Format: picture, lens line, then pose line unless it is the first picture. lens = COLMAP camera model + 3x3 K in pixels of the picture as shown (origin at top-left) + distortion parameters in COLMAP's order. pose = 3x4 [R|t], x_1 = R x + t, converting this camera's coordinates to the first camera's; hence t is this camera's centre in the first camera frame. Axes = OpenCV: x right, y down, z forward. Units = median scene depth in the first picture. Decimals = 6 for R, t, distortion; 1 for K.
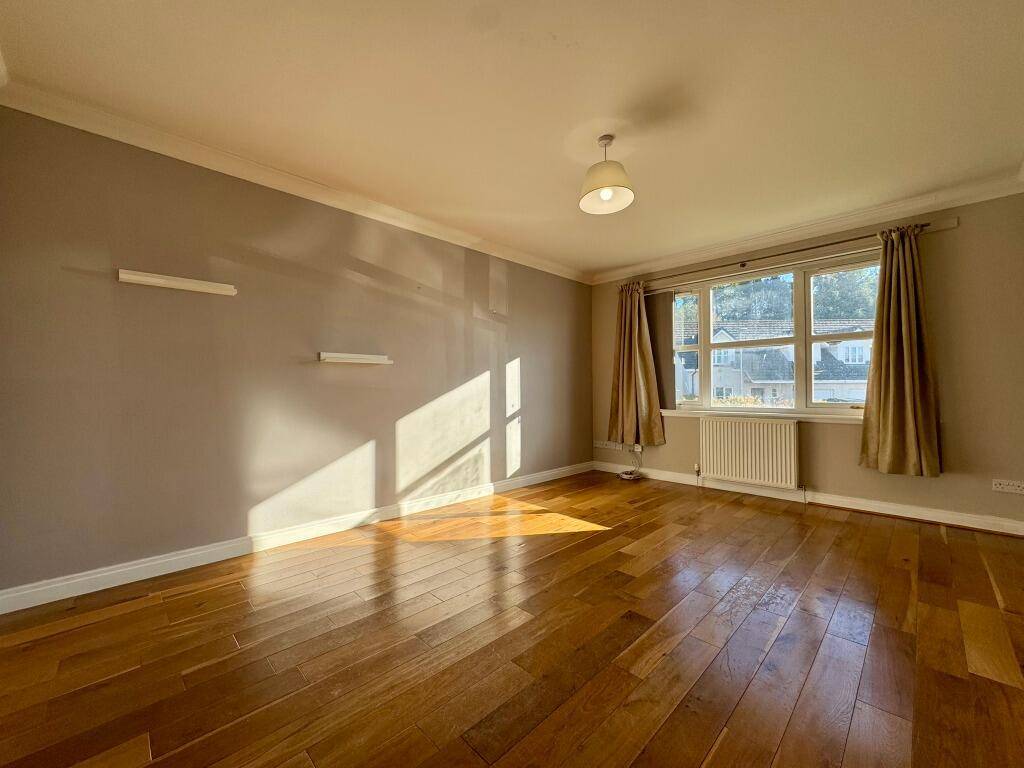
lens RADIAL K [[408.3, 0, 511.2], [0, 408.3, 383.5], [0, 0, 1]] dist [-0.002202, -0.000079]
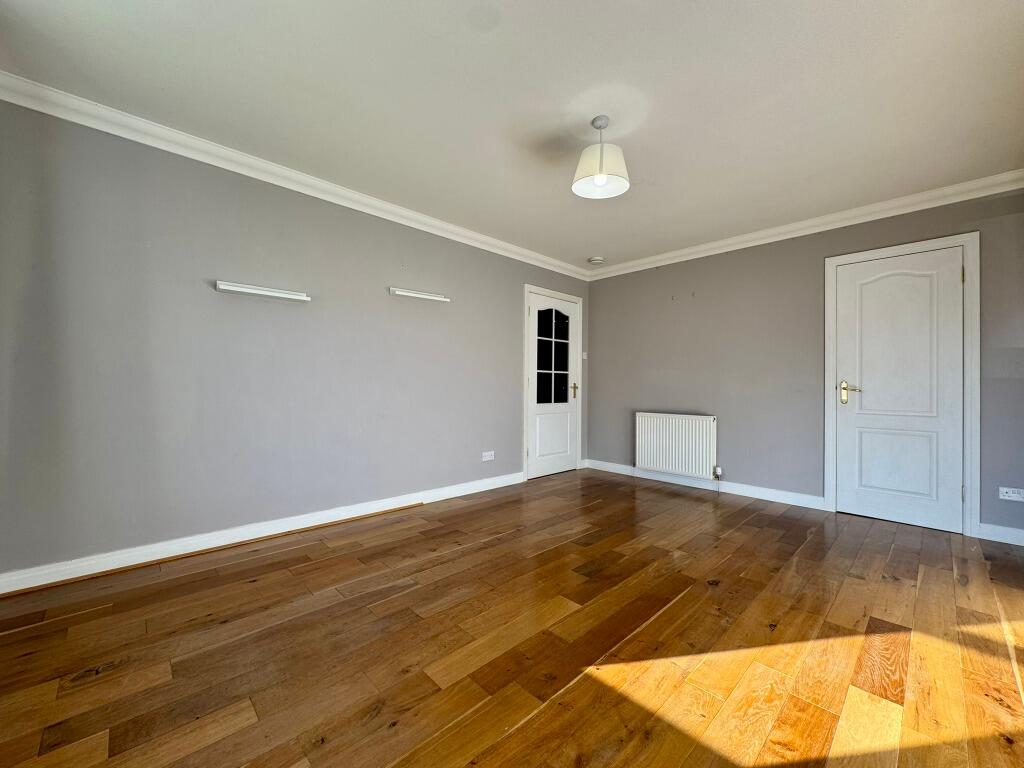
lens RADIAL K [[408.3, 0, 511.2], [0, 408.3, 383.5], [0, 0, 1]] dist [-0.002202, -0.000079]
pose [[-0.999840, -0.004602, 0.017267, 0.370383], [-0.004986, 0.999740, -0.022258, 0.026277], [-0.017160, -0.022341, -0.999603, 1.698542]]
